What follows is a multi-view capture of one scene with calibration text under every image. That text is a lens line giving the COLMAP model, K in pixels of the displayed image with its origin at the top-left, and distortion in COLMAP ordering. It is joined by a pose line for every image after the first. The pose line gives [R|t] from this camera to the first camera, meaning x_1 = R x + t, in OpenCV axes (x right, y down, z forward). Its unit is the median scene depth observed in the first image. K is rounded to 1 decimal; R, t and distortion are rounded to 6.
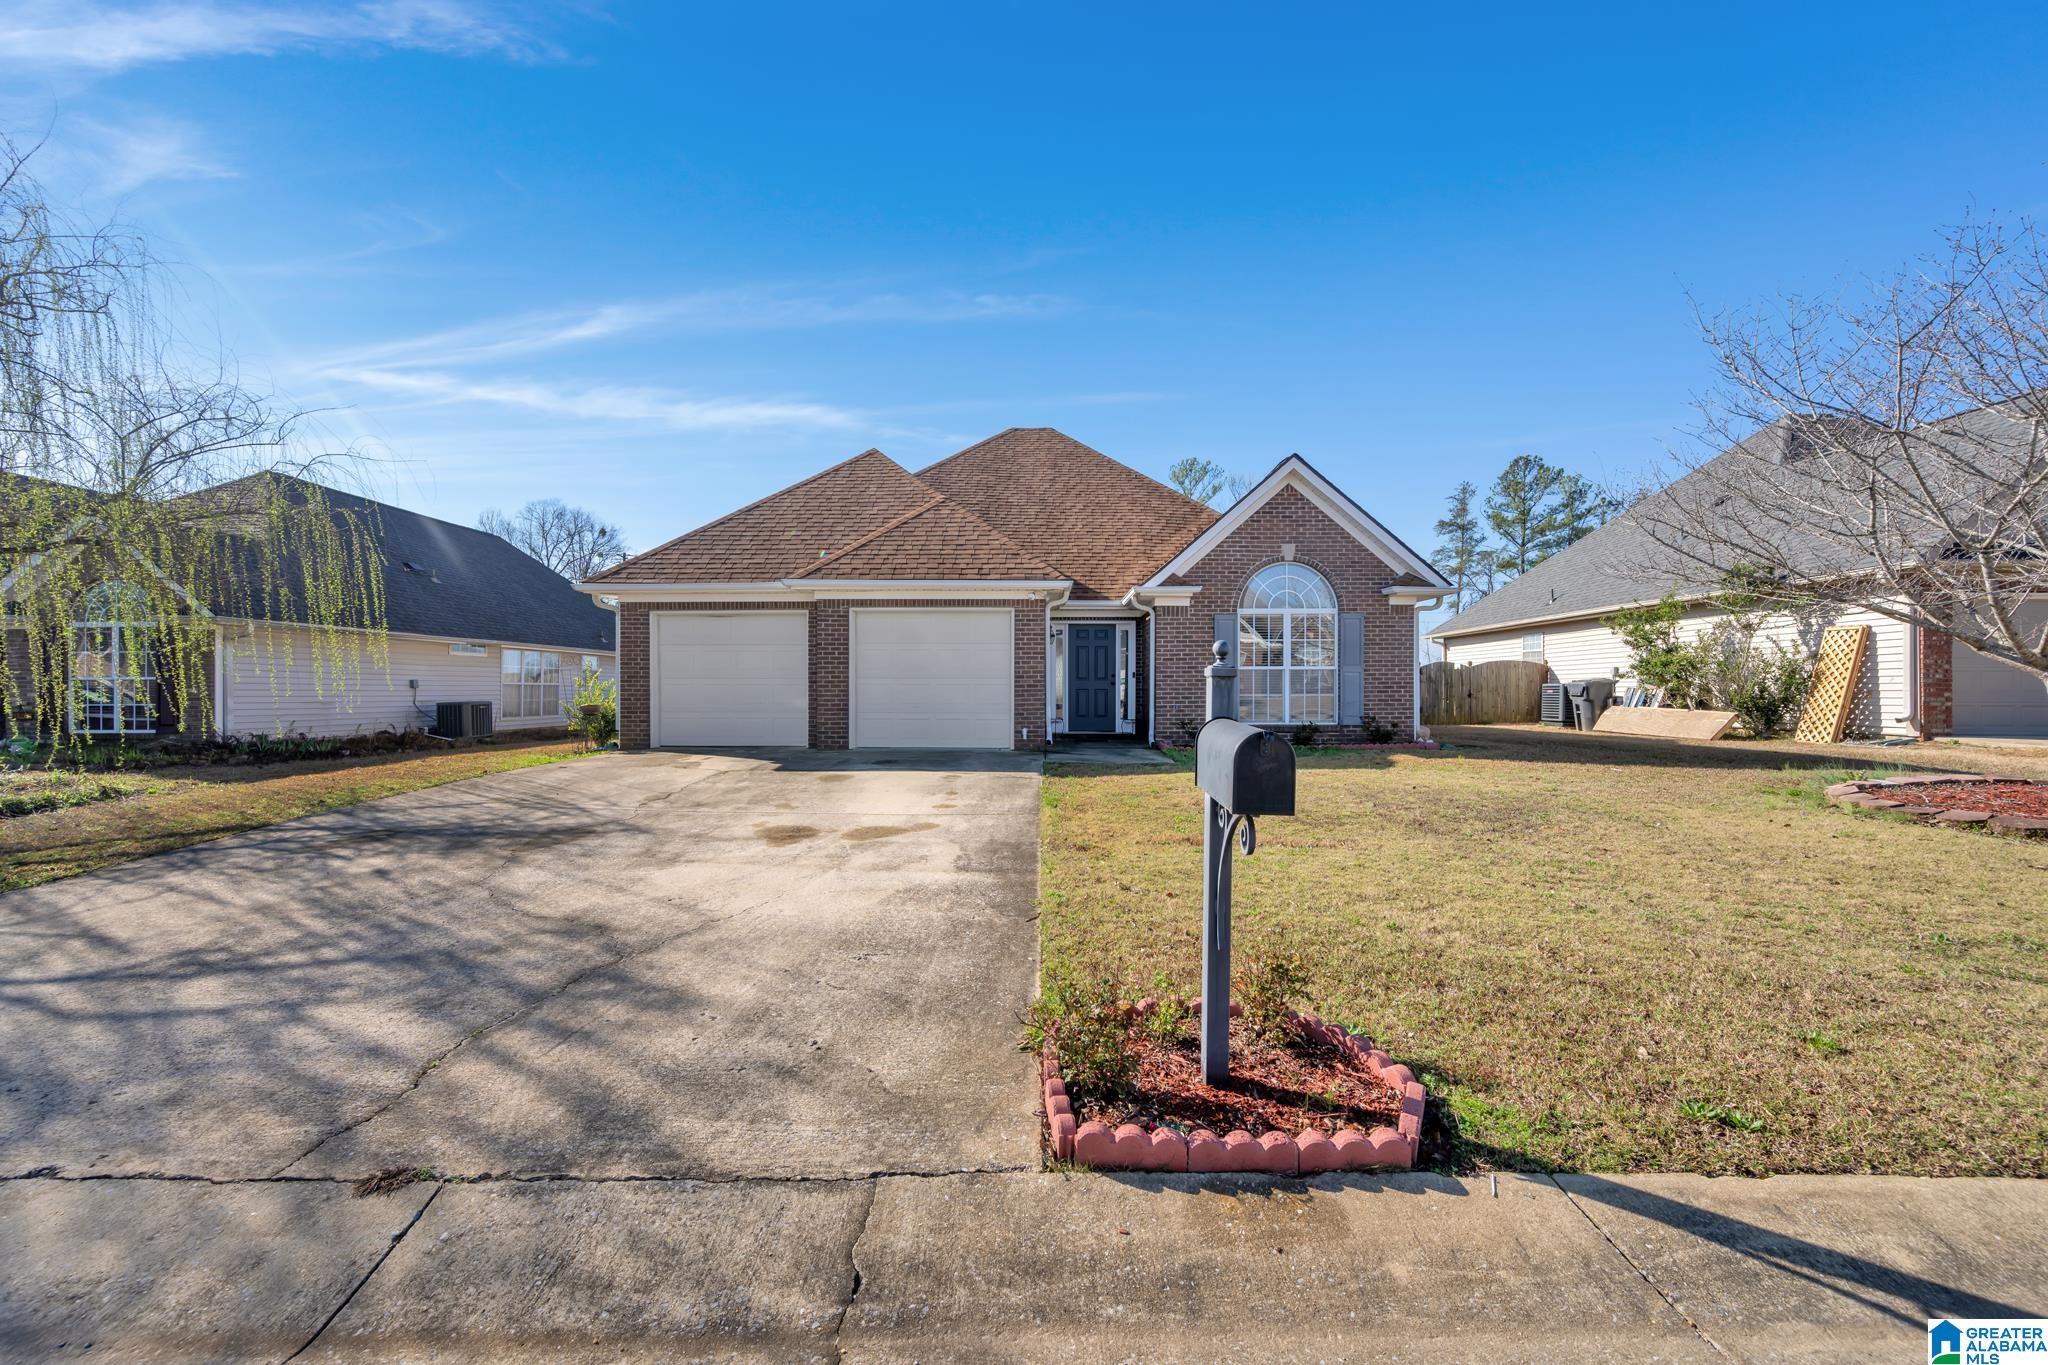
lens RADIAL K [[799.4, 0, 1019.6], [0, 799.4, 696.1], [0, 0, 1]] dist [-0.002981, -0.000251]
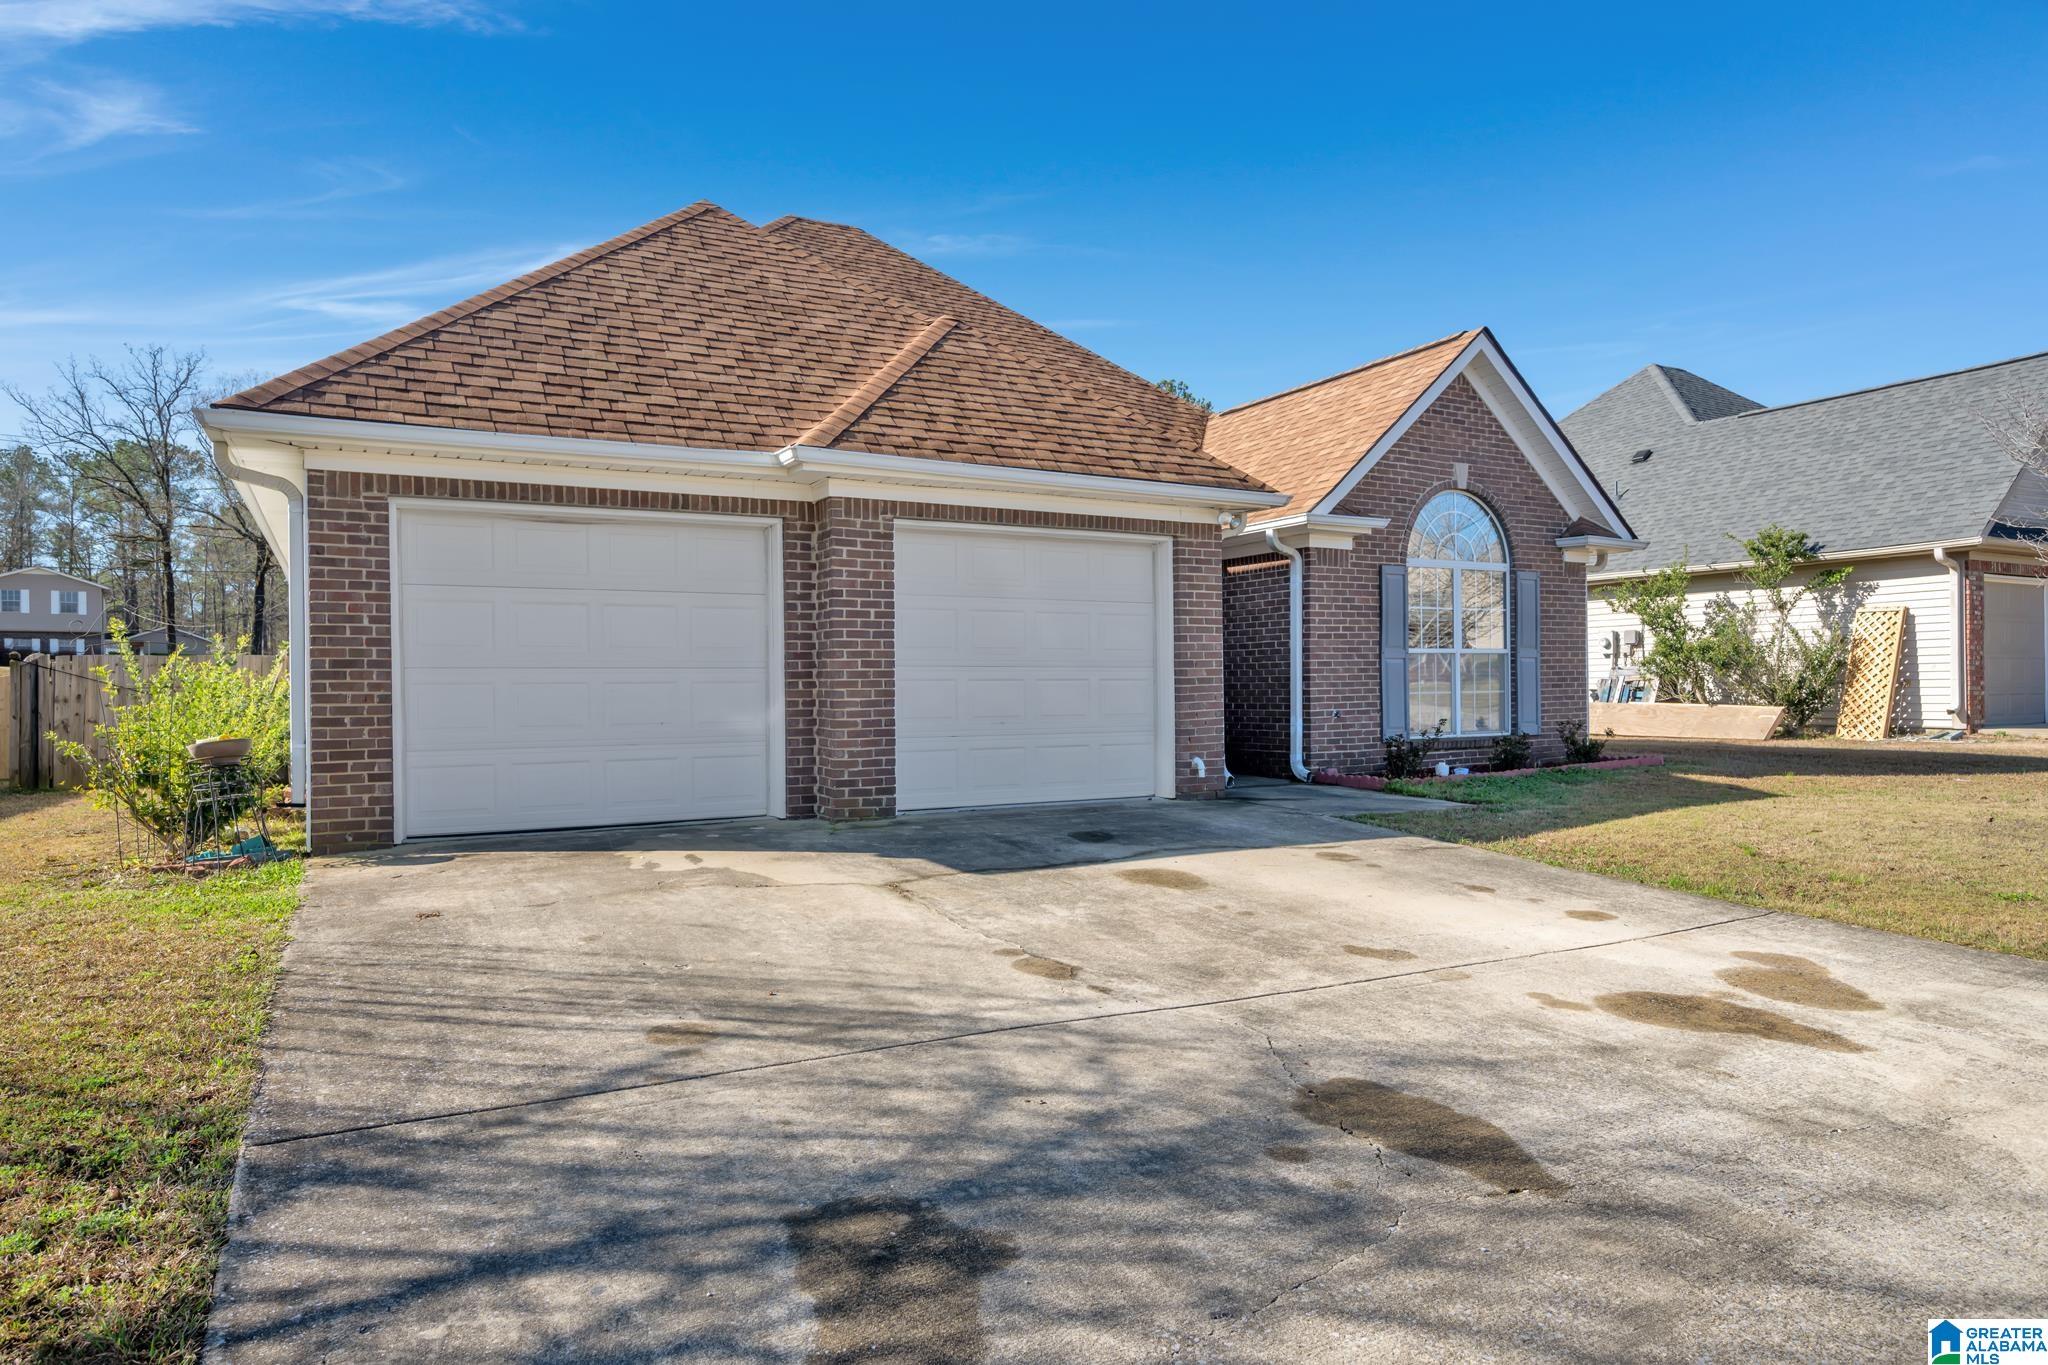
lens RADIAL K [[1217.1, 0, 1025.5], [0, 1217.1, 689.6], [0, 0, 1]] dist [-0.001066, 0.003069]
pose [[0.864196, -0.010475, 0.503046, -0.485431], [0.014418, 0.999888, -0.003947, -0.004530], [-0.502948, 0.010664, 0.864251, 0.316486]]
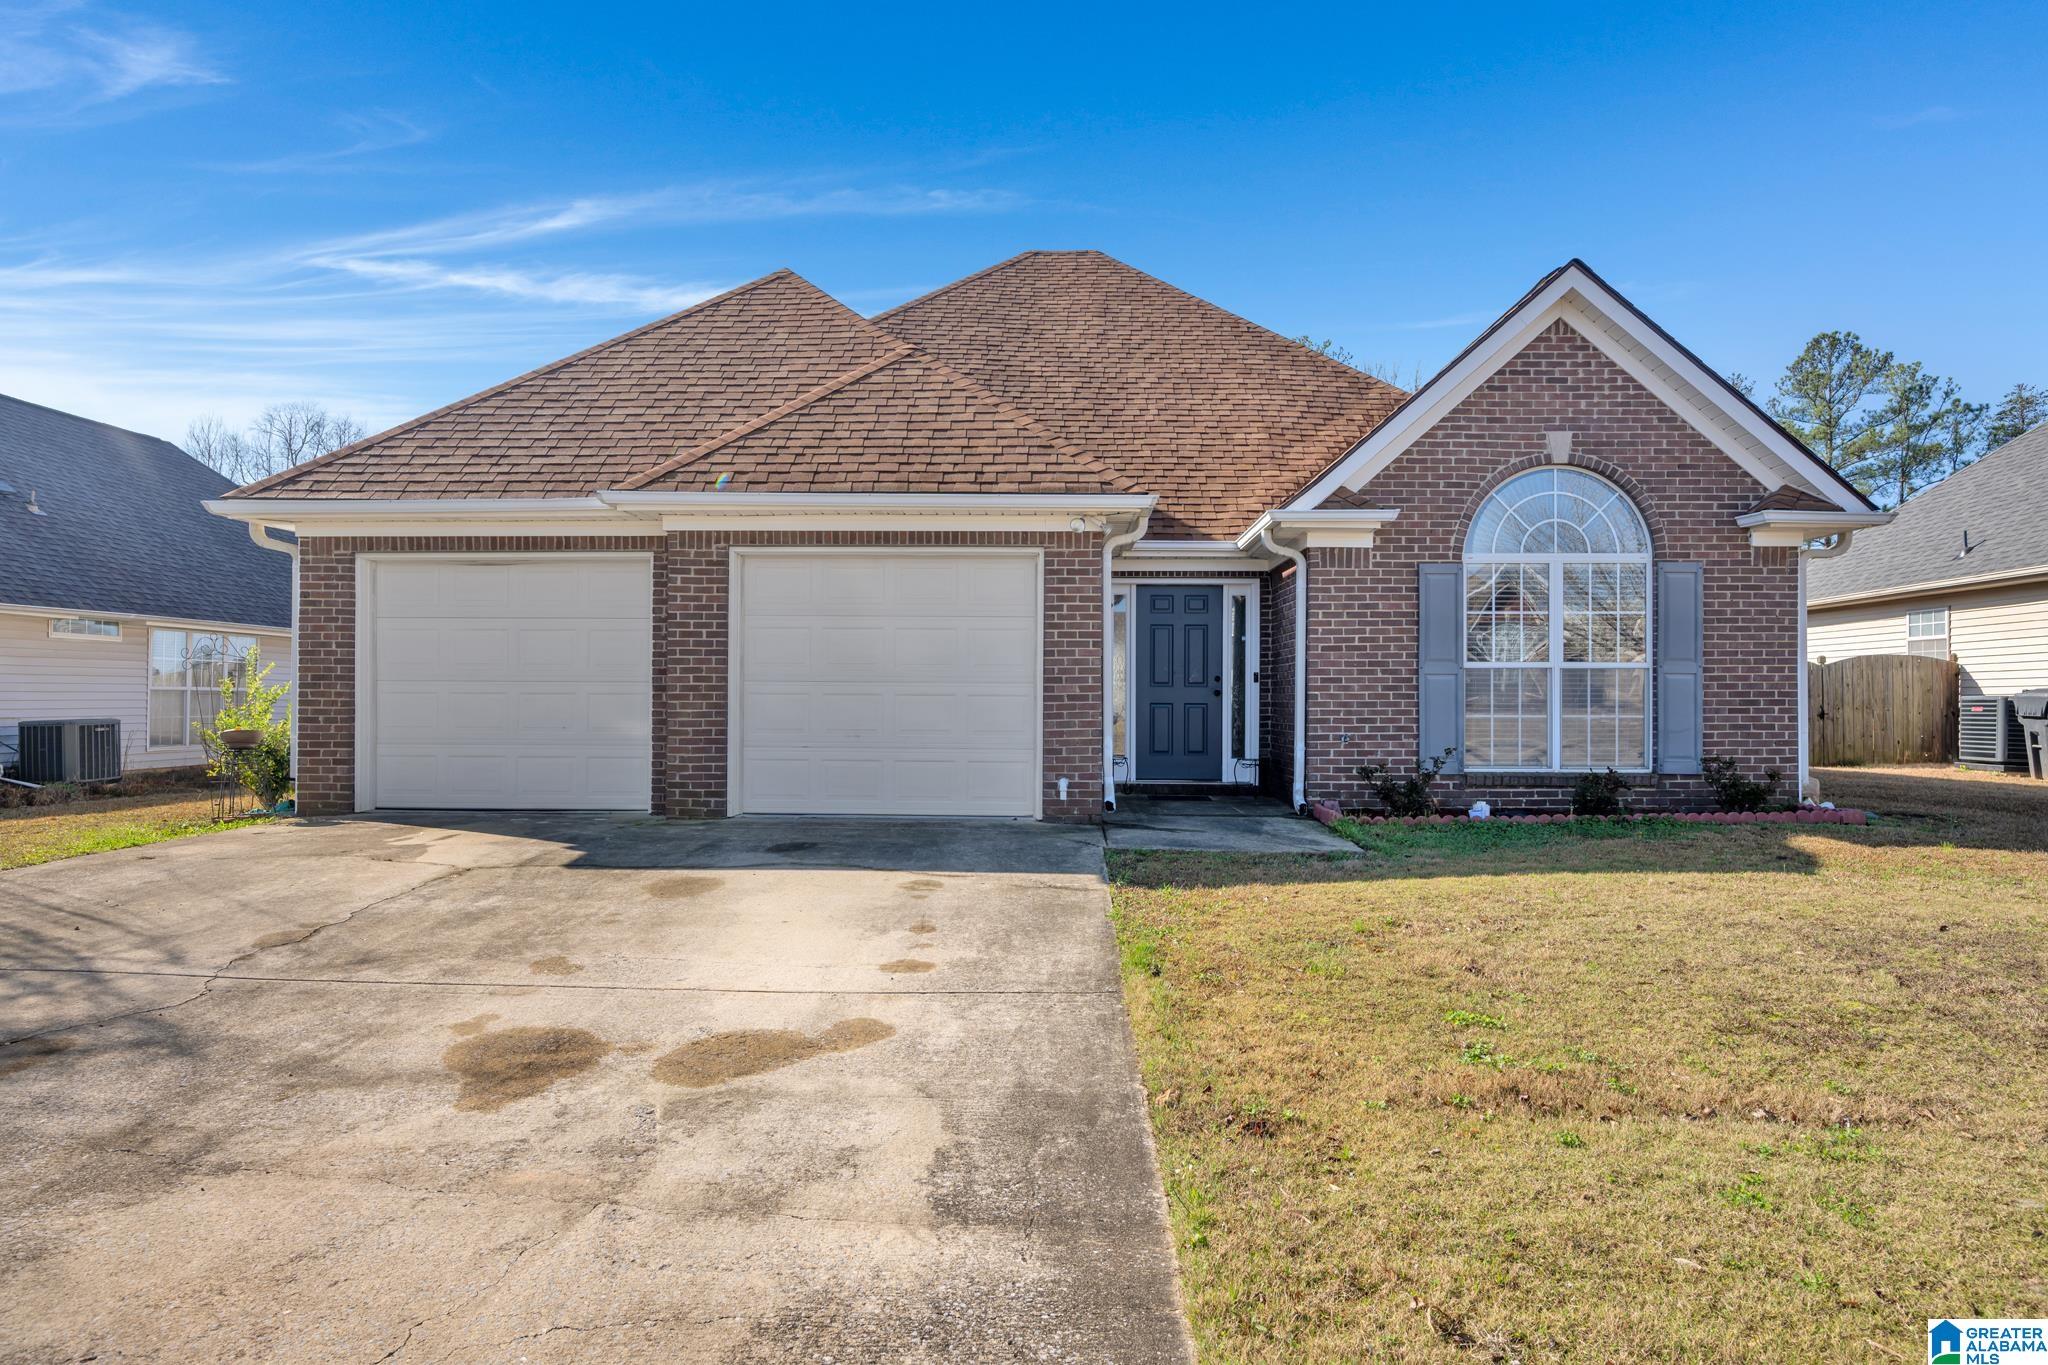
lens RADIAL K [[1217.1, 0, 1018.2], [0, 1217.1, 691.2], [0, 0, 1]] dist [-0.001066, 0.003069]
pose [[0.999969, 0.003478, -0.007057, -0.016524], [-0.003579, 0.999890, -0.014368, -0.005022], [0.007006, 0.014393, 0.999872, 0.193359]]
